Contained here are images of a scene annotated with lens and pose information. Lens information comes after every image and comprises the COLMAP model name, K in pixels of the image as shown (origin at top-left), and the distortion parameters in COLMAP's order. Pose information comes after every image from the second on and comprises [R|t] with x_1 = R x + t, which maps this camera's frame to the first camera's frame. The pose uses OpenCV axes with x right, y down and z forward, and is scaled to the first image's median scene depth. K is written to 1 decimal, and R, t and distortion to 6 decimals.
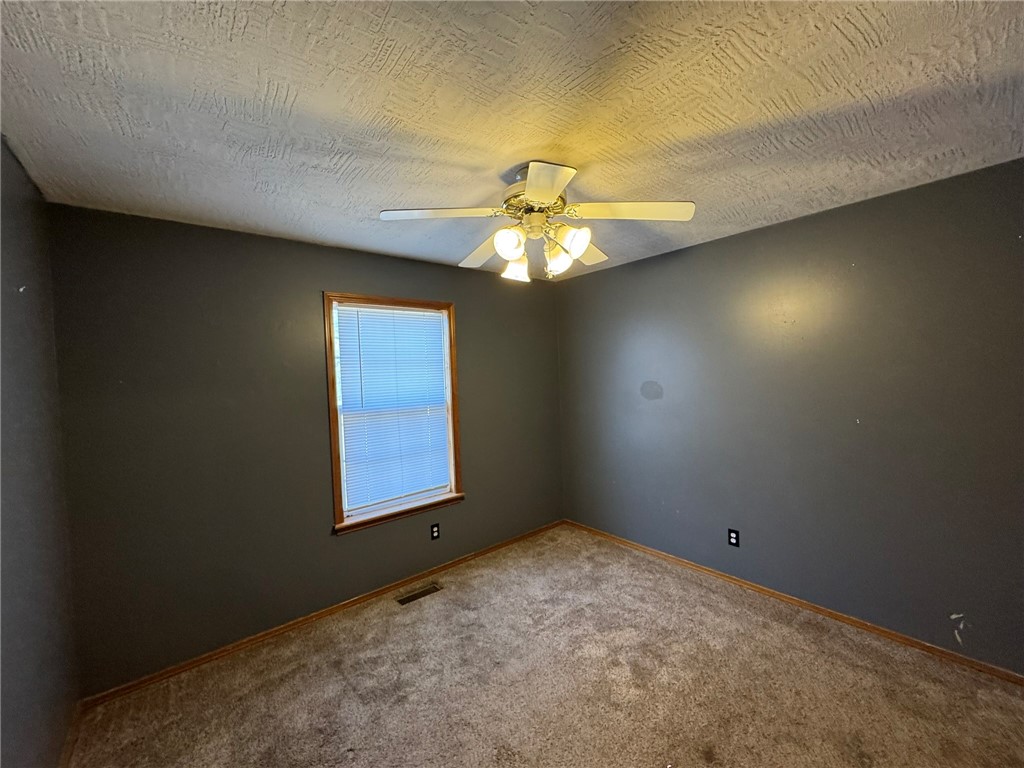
lens RADIAL K [[407.9, 0, 510.9], [0, 407.9, 383.1], [0, 0, 1]] dist [-0.001906, 0.000316]
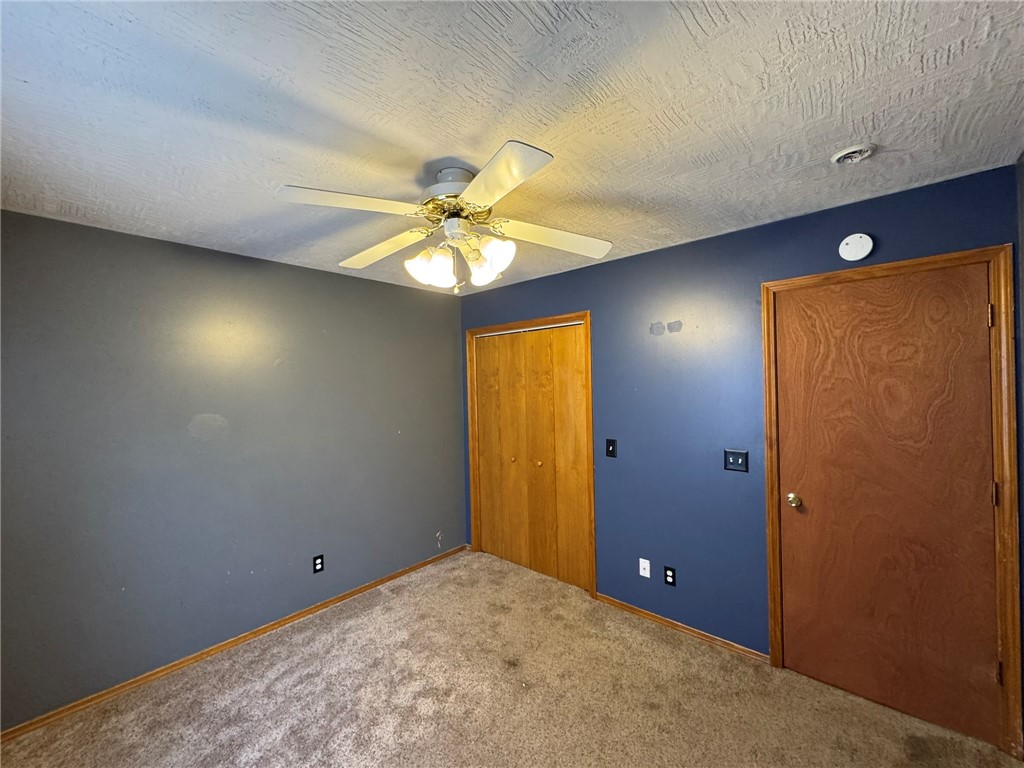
lens RADIAL K [[407.9, 0, 510.9], [0, 407.9, 383.1], [0, 0, 1]] dist [-0.001906, 0.000316]
pose [[-0.139830, 0.042992, 0.989242, -0.781191], [0.056021, 0.997800, -0.035446, -0.007067], [-0.988589, 0.050462, -0.141931, 0.941397]]
